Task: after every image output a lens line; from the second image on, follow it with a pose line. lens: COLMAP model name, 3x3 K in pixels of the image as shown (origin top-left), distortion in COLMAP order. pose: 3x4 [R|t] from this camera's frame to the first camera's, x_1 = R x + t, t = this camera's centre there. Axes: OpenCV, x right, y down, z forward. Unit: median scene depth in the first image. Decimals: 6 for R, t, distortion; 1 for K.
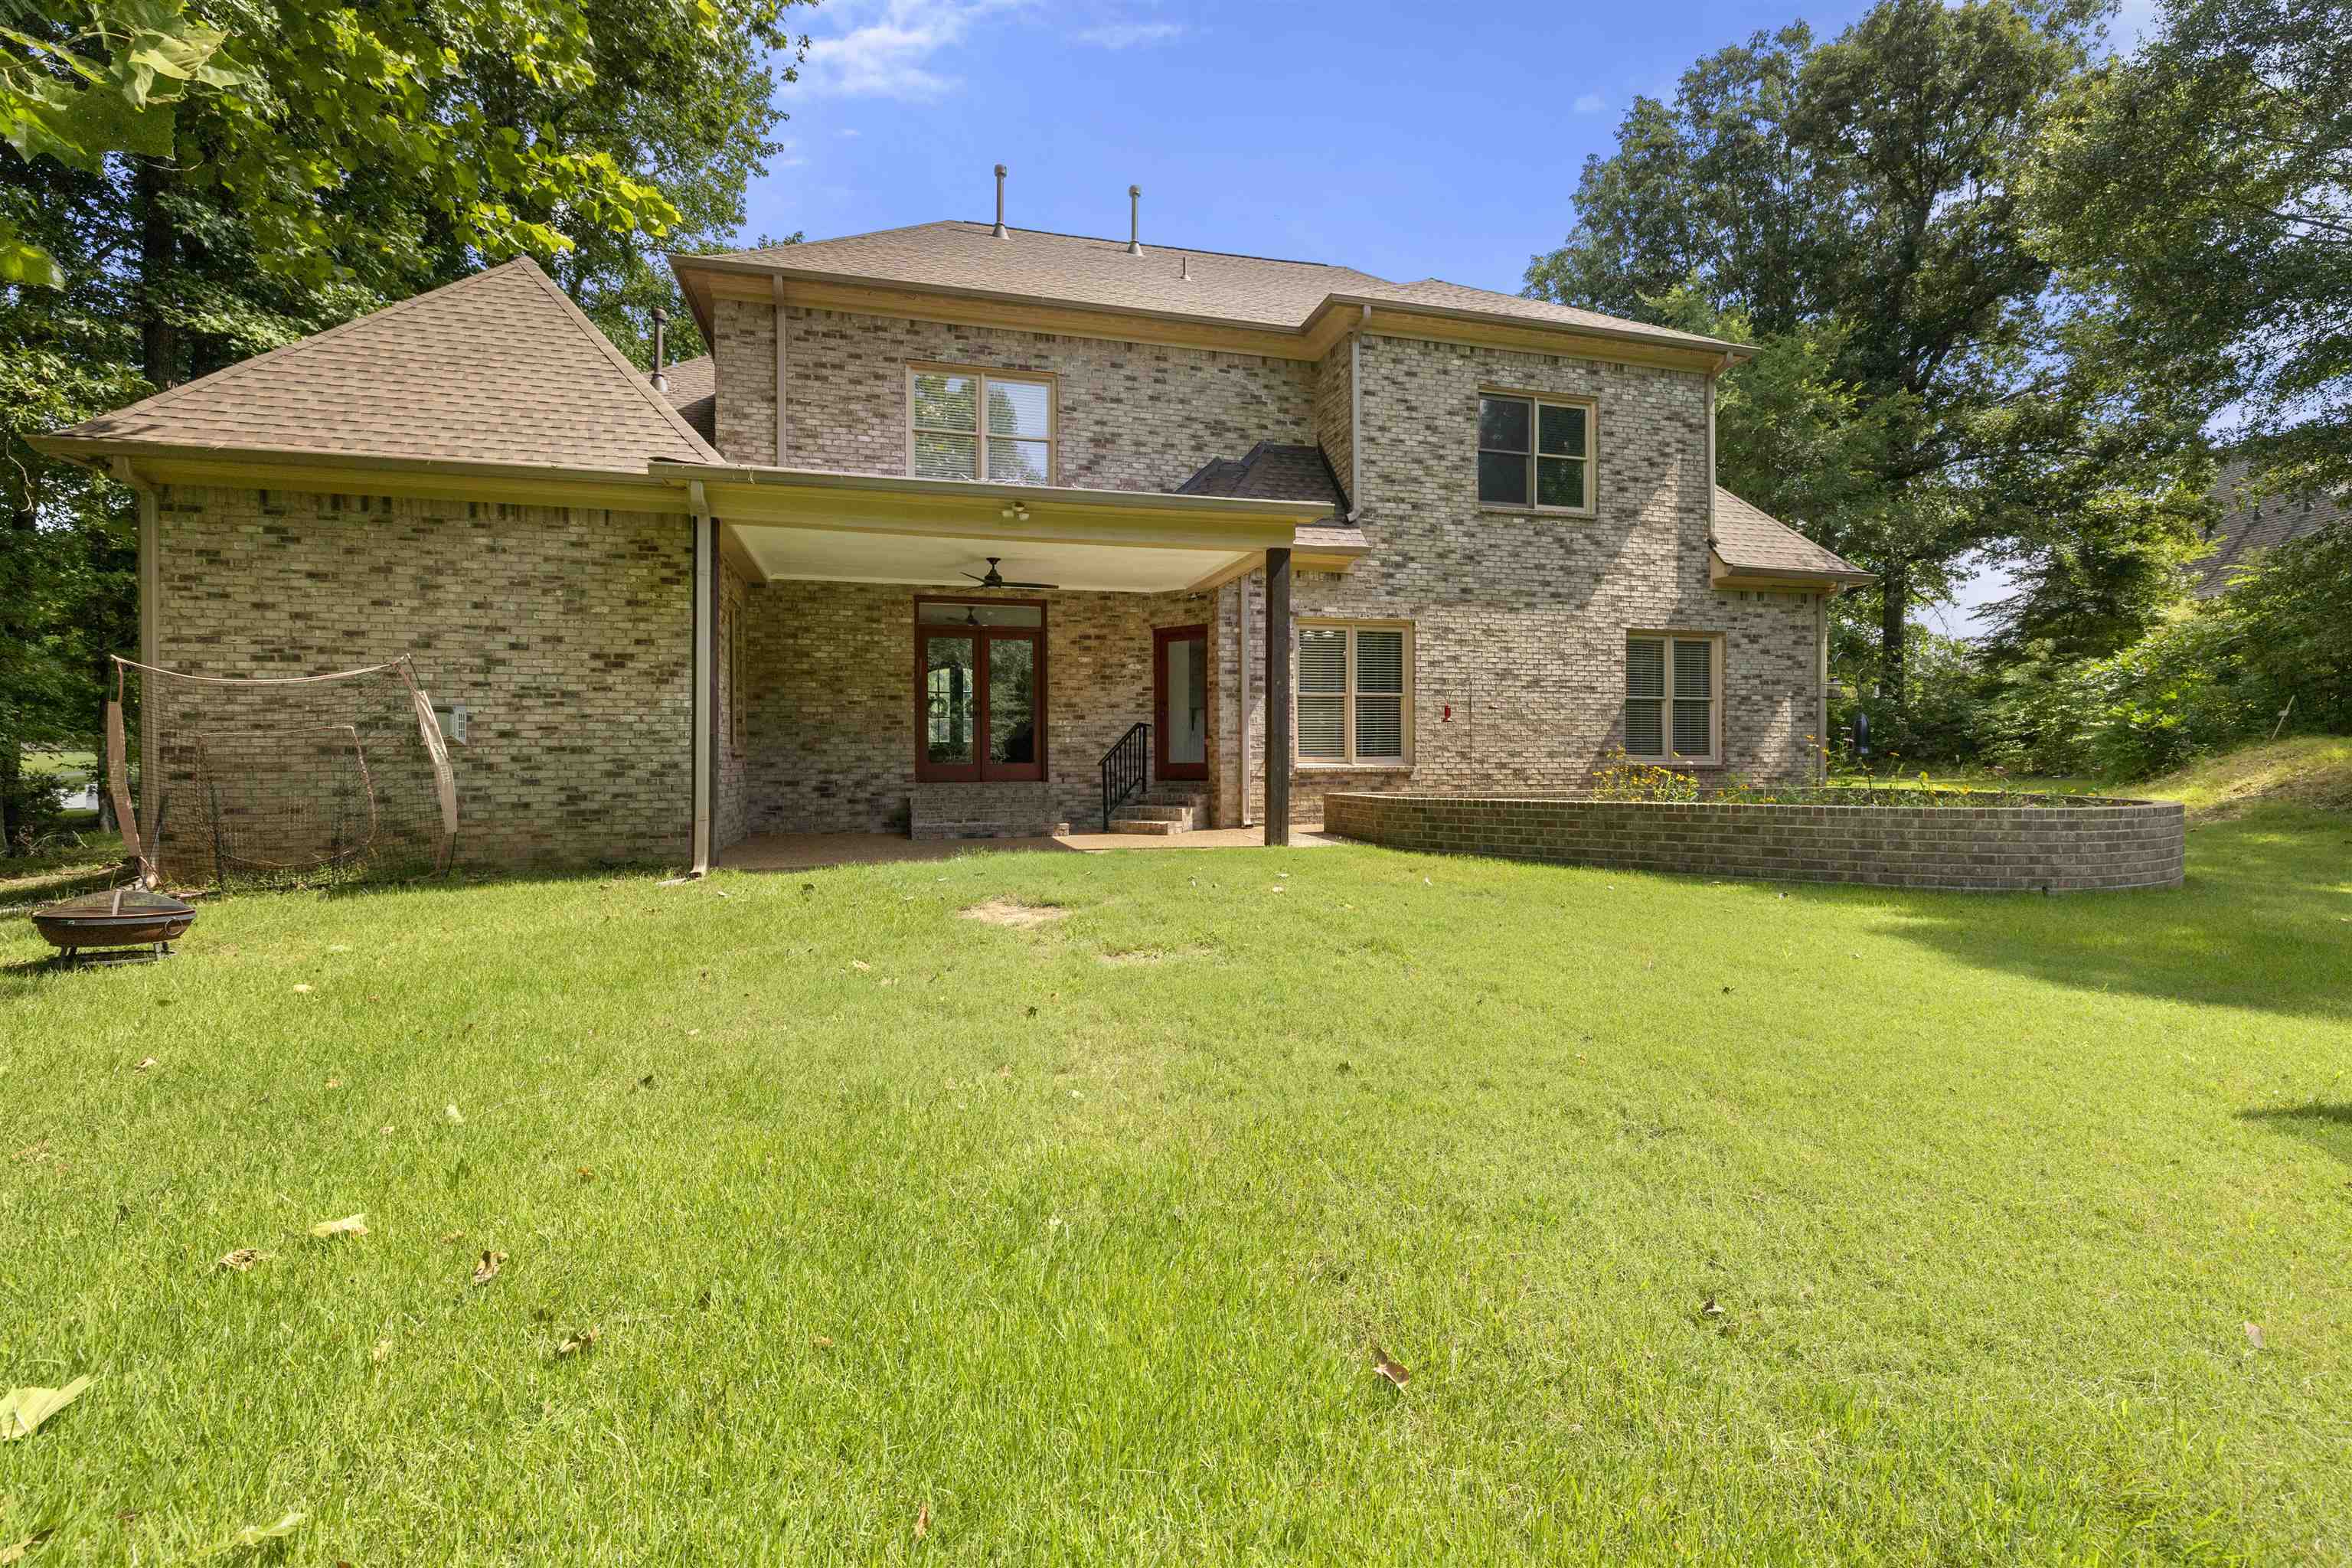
lens RADIAL K [[1010.6, 0, 1173.3], [0, 1010.6, 772.0], [0, 0, 1]] dist [-0.001811, -0.000492]
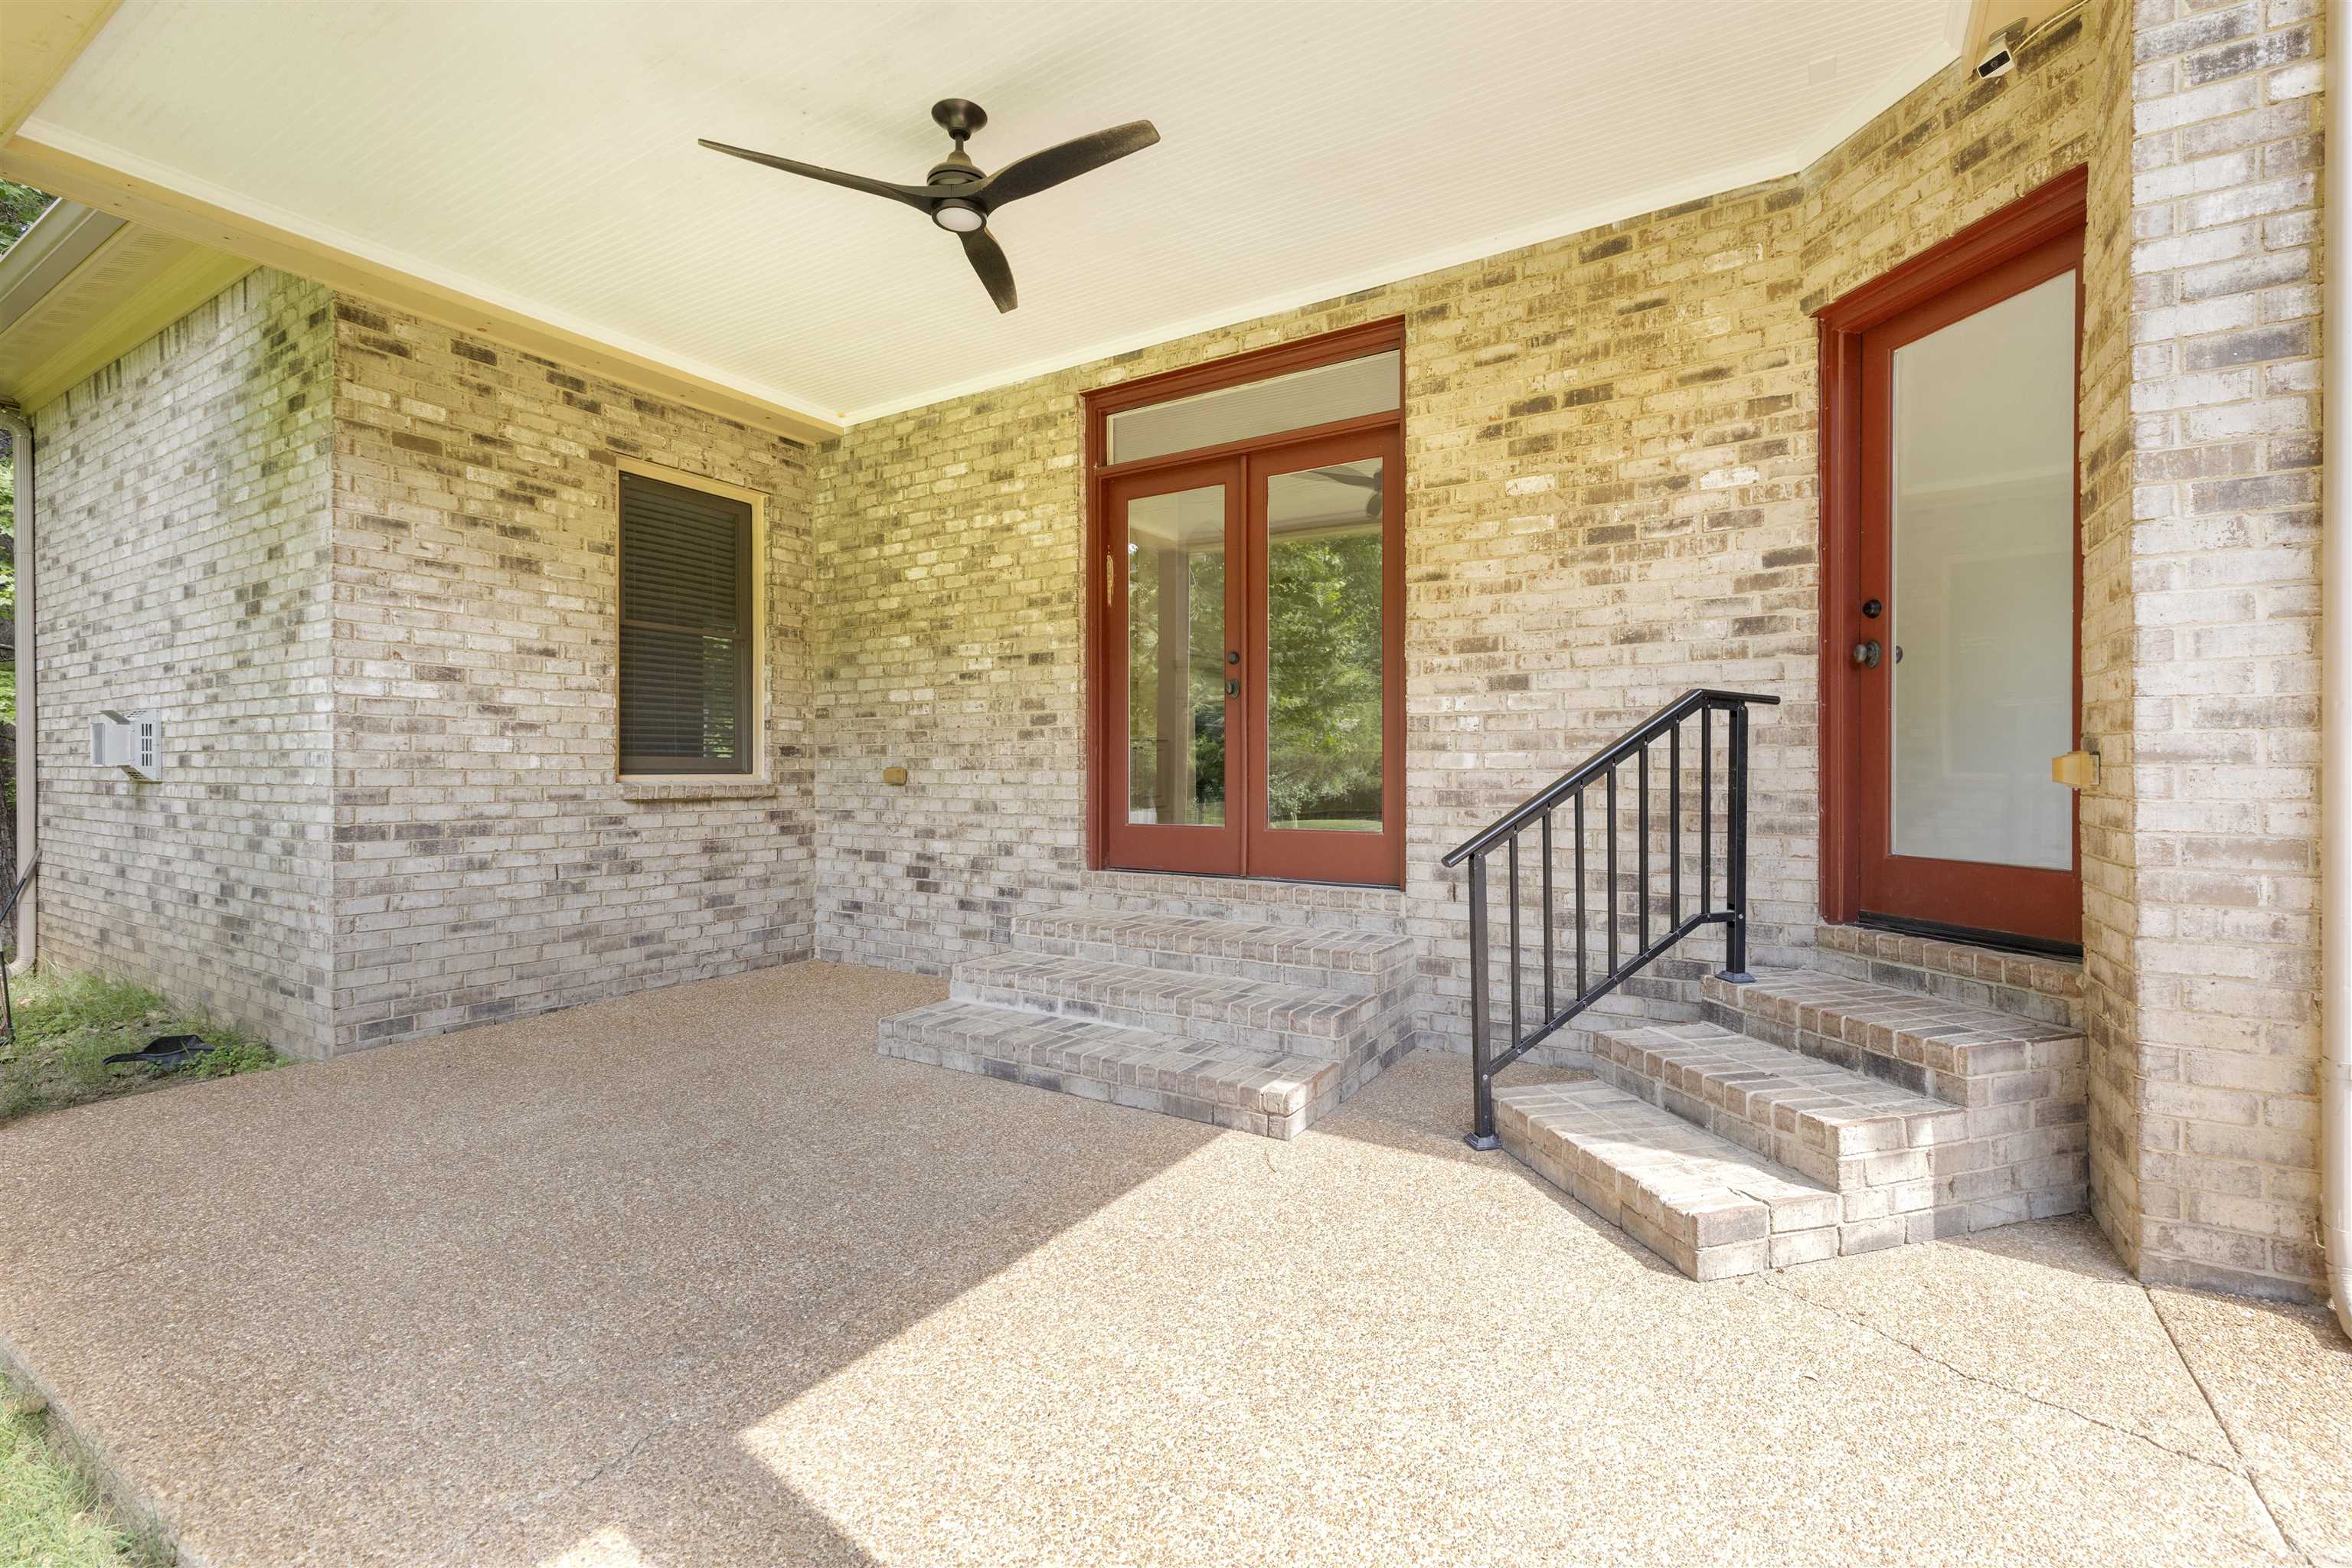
lens RADIAL K [[1010.6, 0, 1181.0], [0, 1010.6, 779.8], [0, 0, 1]] dist [-0.001811, -0.000492]
pose [[0.684920, 0.011966, -0.728520, 0.057350], [-0.013264, 0.999904, 0.003953, -0.026185], [0.728498, 0.006956, 0.685013, 0.737423]]
